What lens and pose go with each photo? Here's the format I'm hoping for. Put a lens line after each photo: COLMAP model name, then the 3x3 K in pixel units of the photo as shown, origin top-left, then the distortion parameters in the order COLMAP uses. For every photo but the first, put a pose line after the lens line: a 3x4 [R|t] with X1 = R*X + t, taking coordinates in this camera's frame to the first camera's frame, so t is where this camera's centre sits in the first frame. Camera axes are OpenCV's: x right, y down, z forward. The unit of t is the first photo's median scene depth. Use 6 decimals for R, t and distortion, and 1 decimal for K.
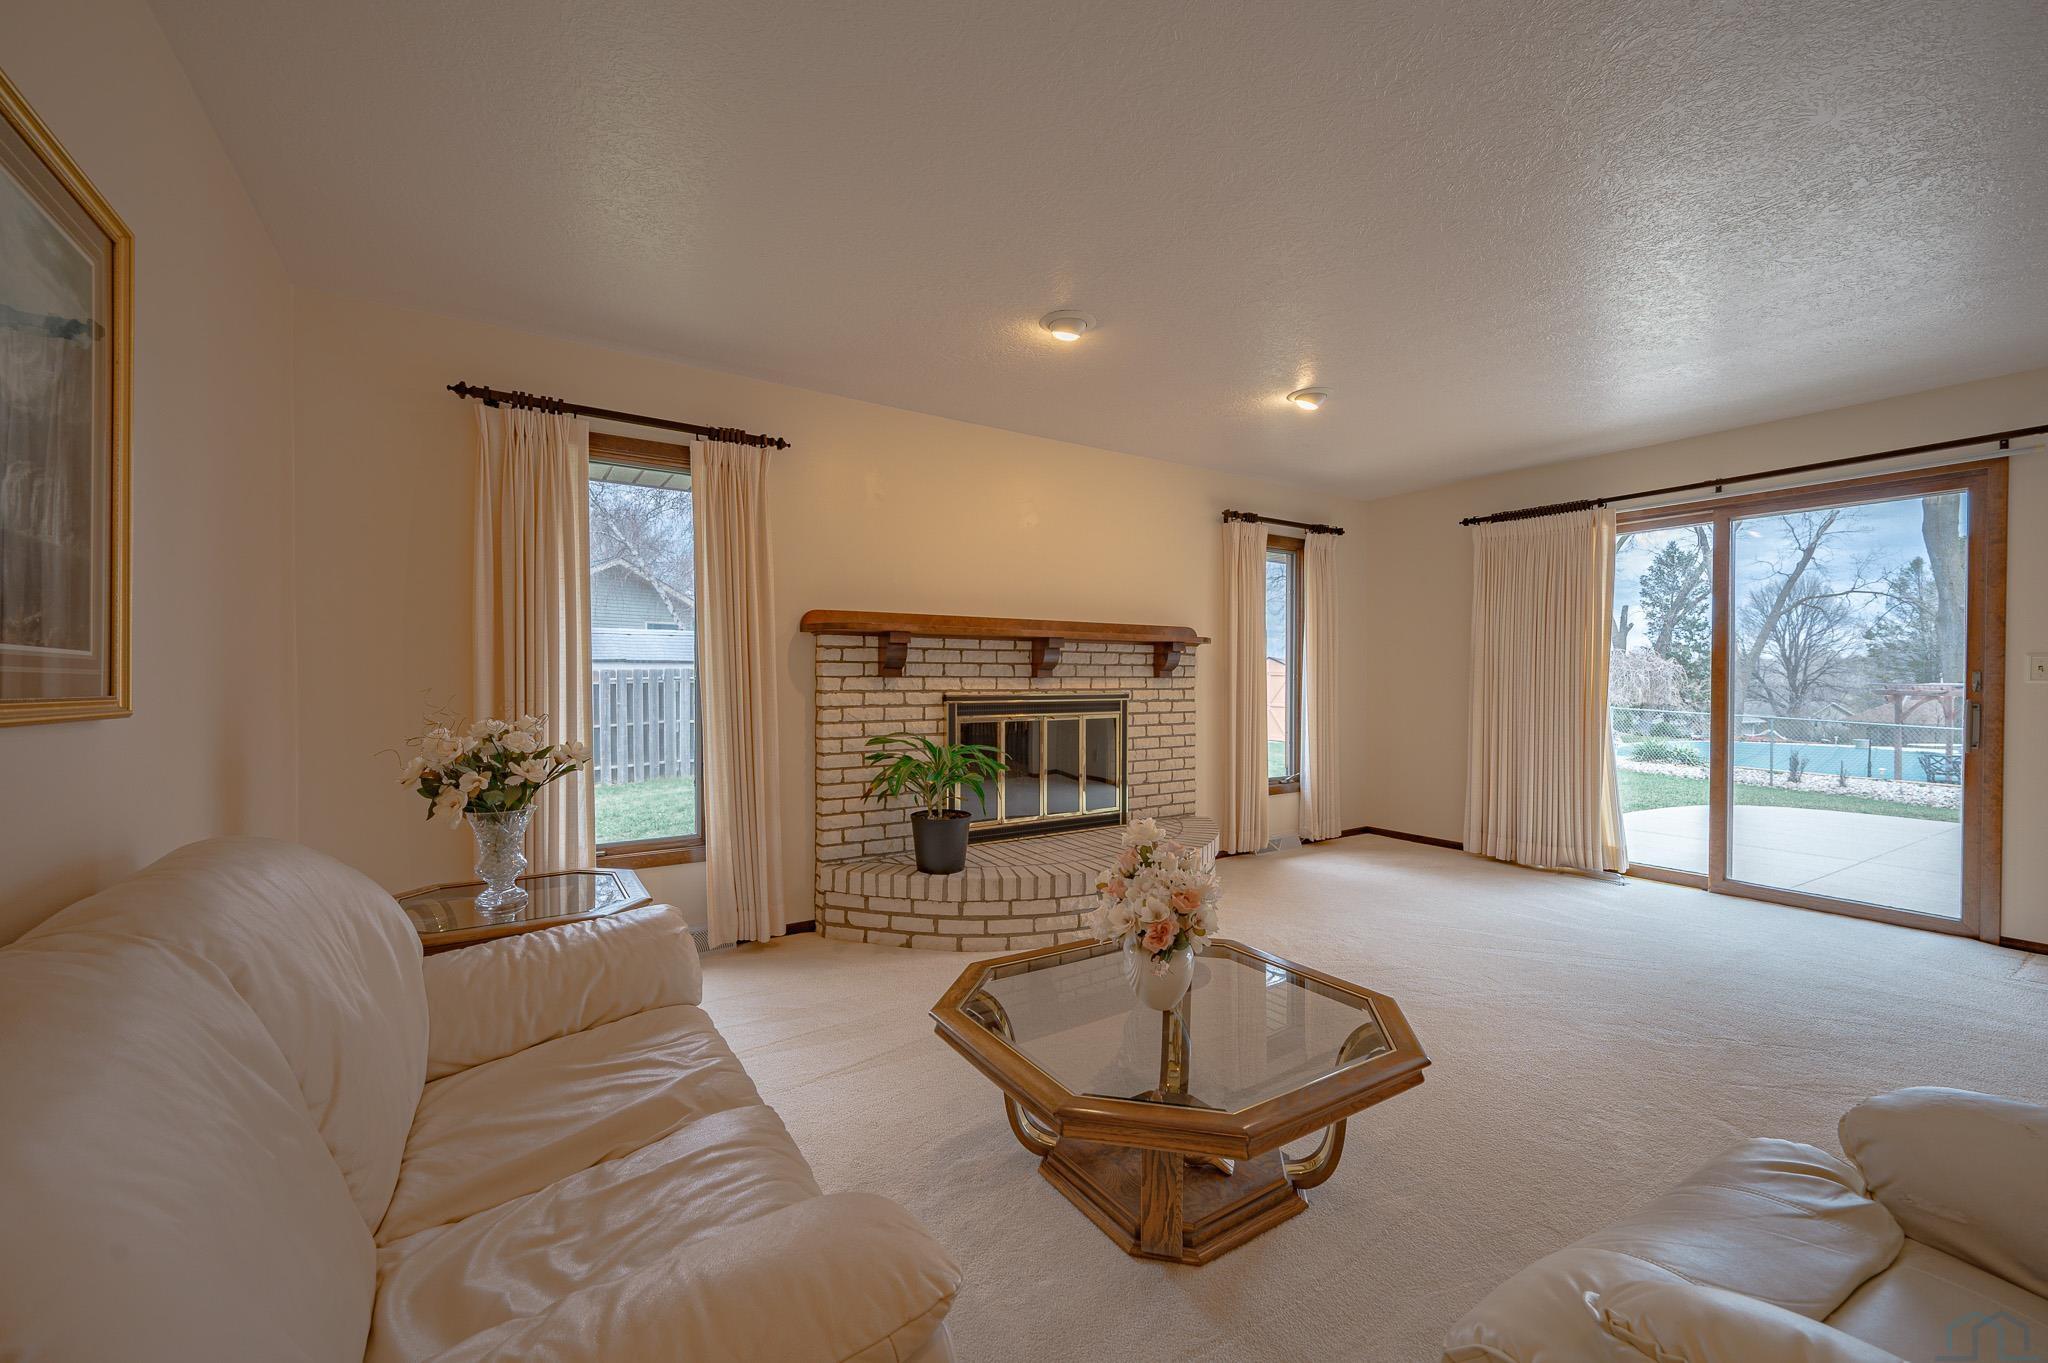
lens RADIAL K [[809.8, 0, 1044.7], [0, 809.8, 692.8], [0, 0, 1]] dist [-0.000387, -0.000388]
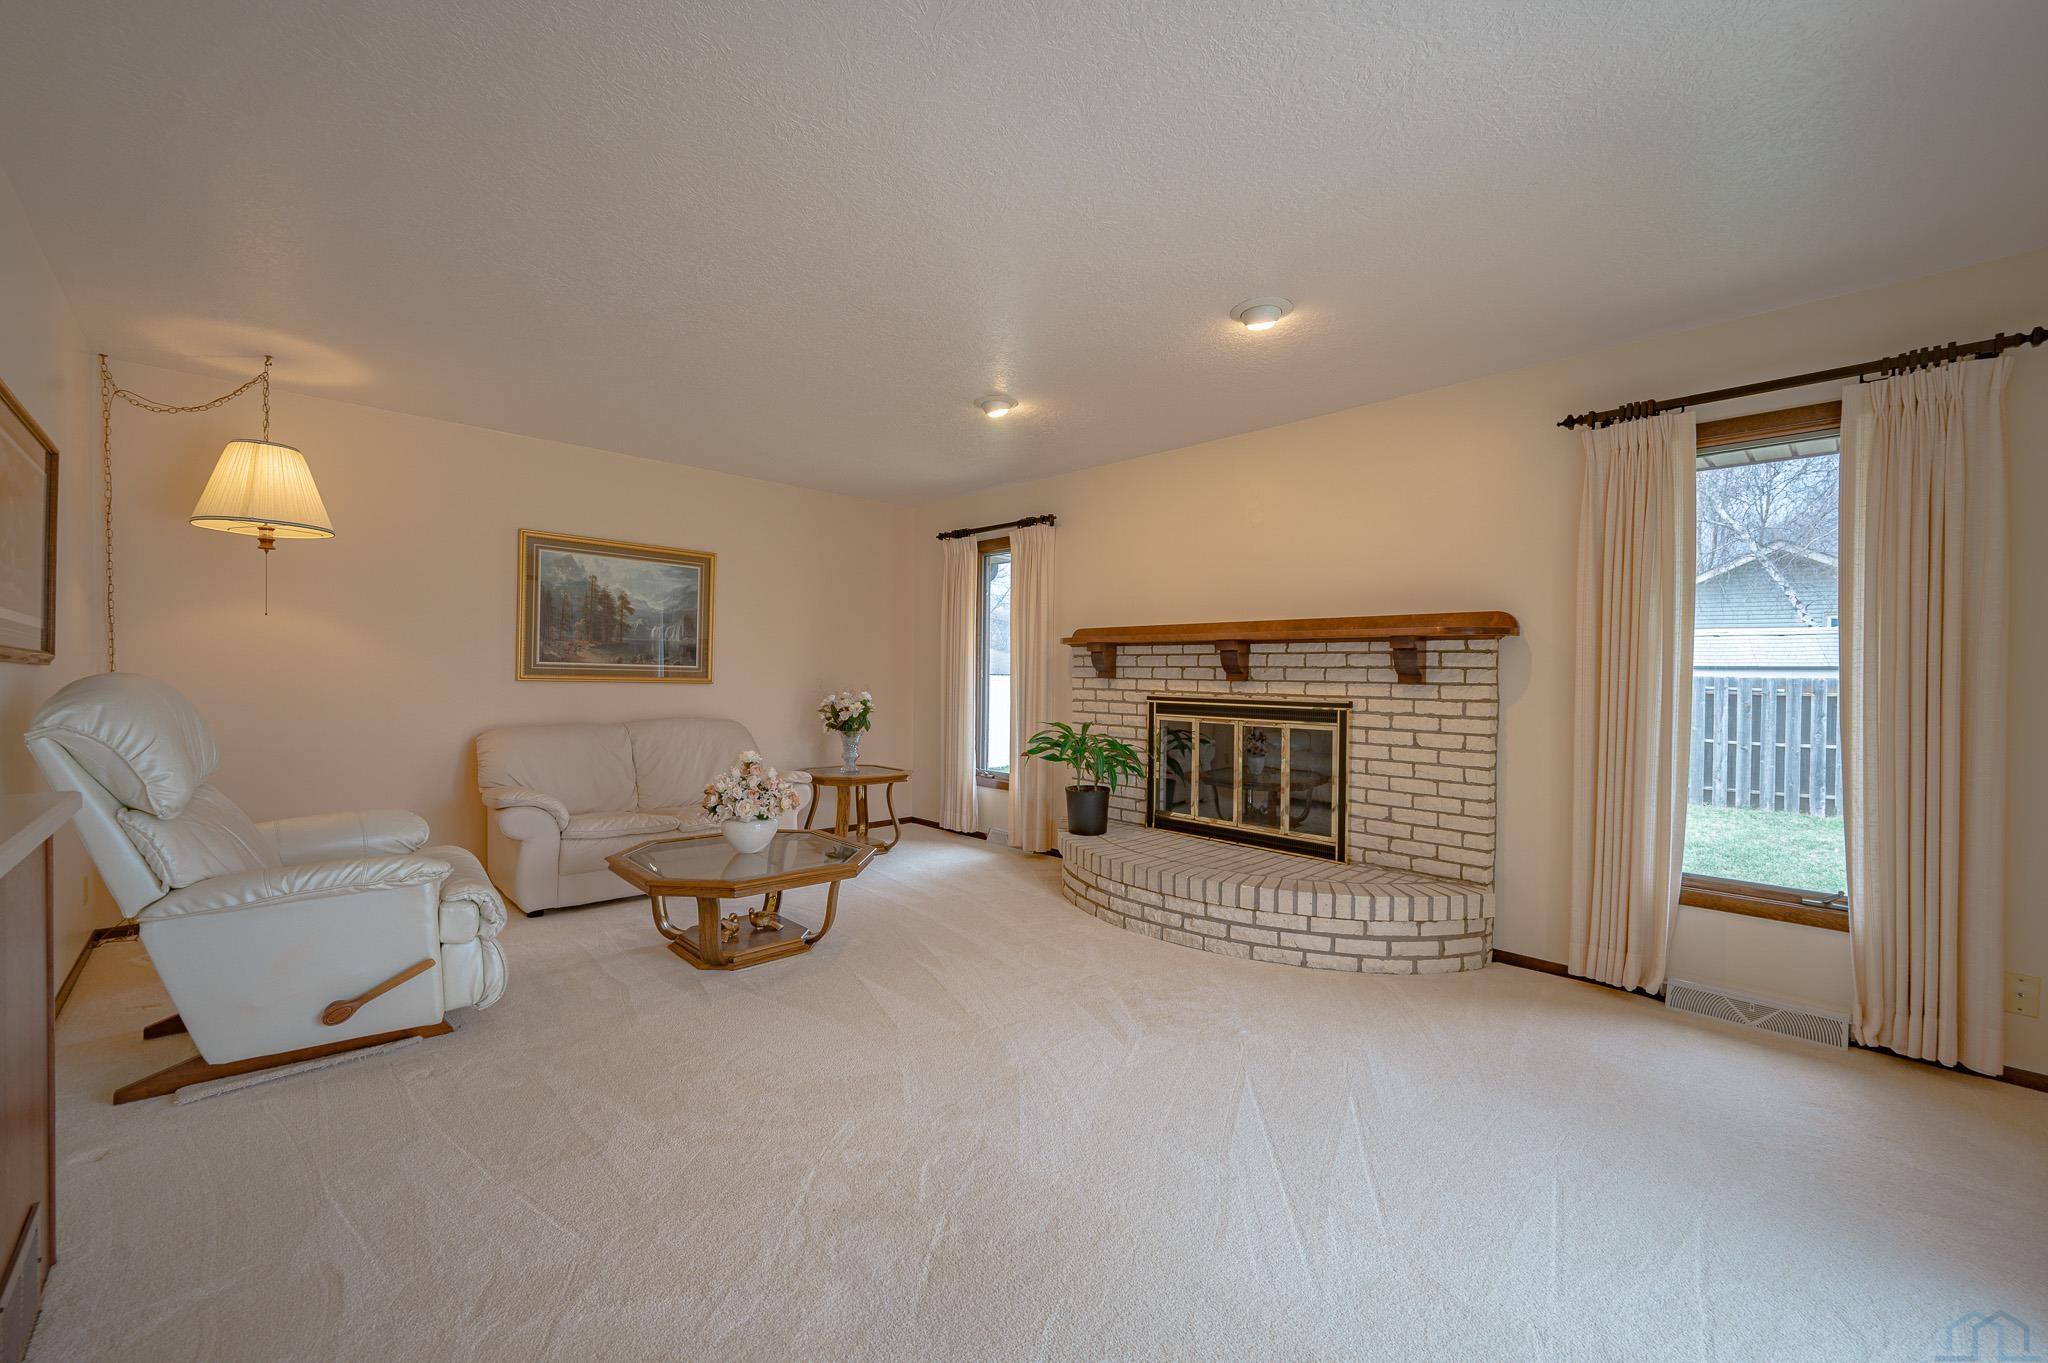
lens RADIAL K [[809.8, 0, 1026.9], [0, 809.8, 676.8], [0, 0, 1]] dist [-0.000387, -0.000388]
pose [[0.183609, 0.003270, -0.982994, 0.861955], [-0.033859, 0.999422, -0.003000, -0.011765], [0.982416, 0.033834, 0.183613, 0.543908]]
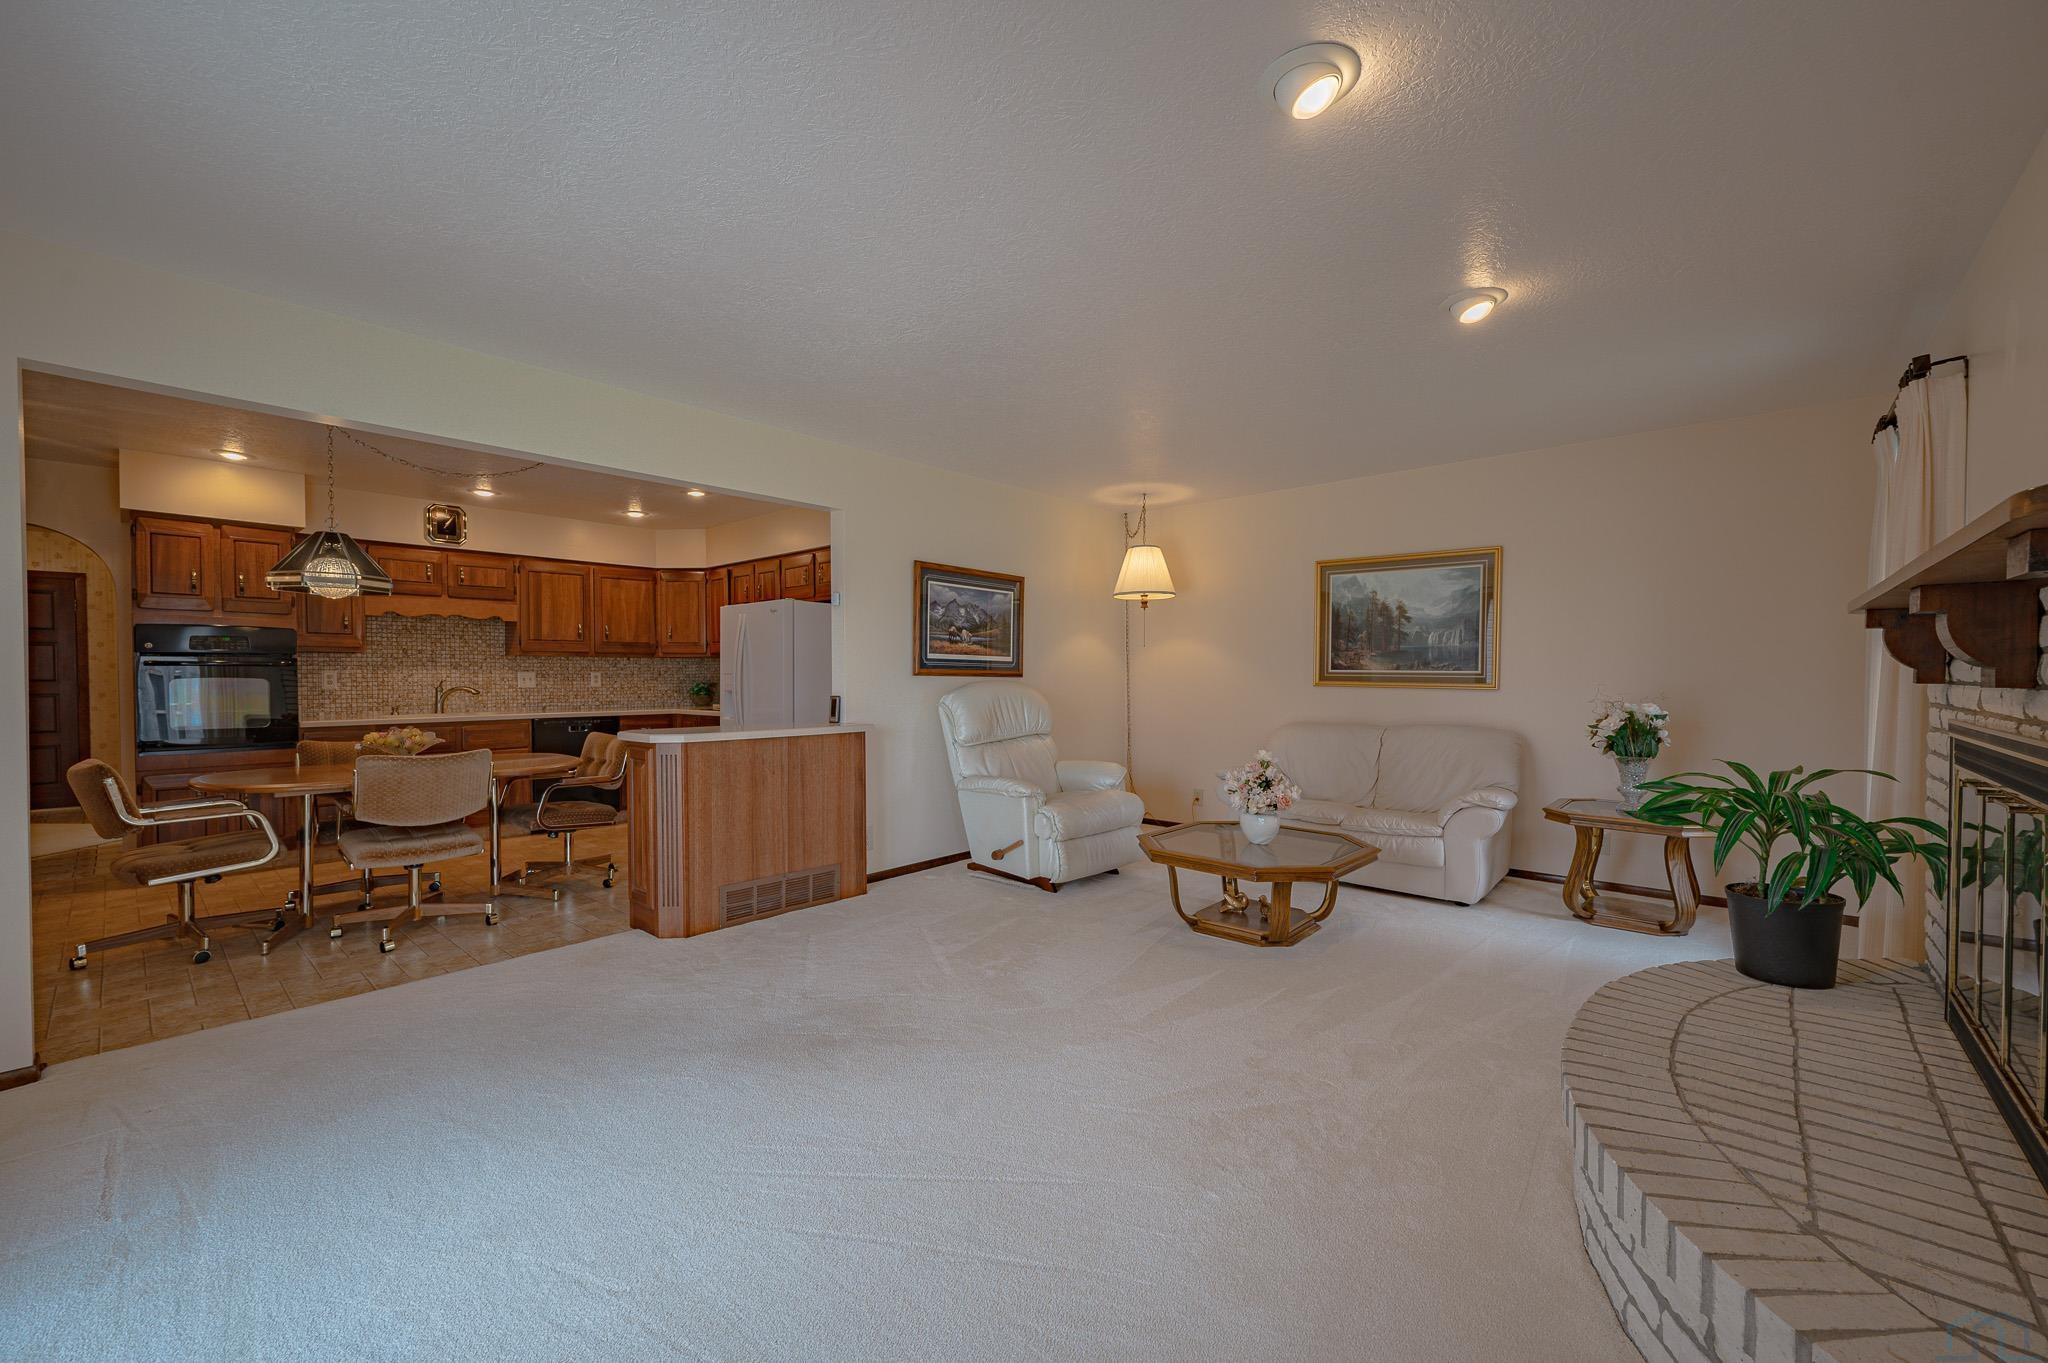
lens RADIAL K [[809.8, 0, 1025.0], [0, 809.8, 687.5], [0, 0, 1]] dist [-0.000387, -0.000388]
pose [[-0.966376, 0.004379, -0.257097, 0.504418], [-0.005877, 0.999218, 0.039112, -0.031338], [0.257067, 0.039308, -0.965594, 1.180094]]
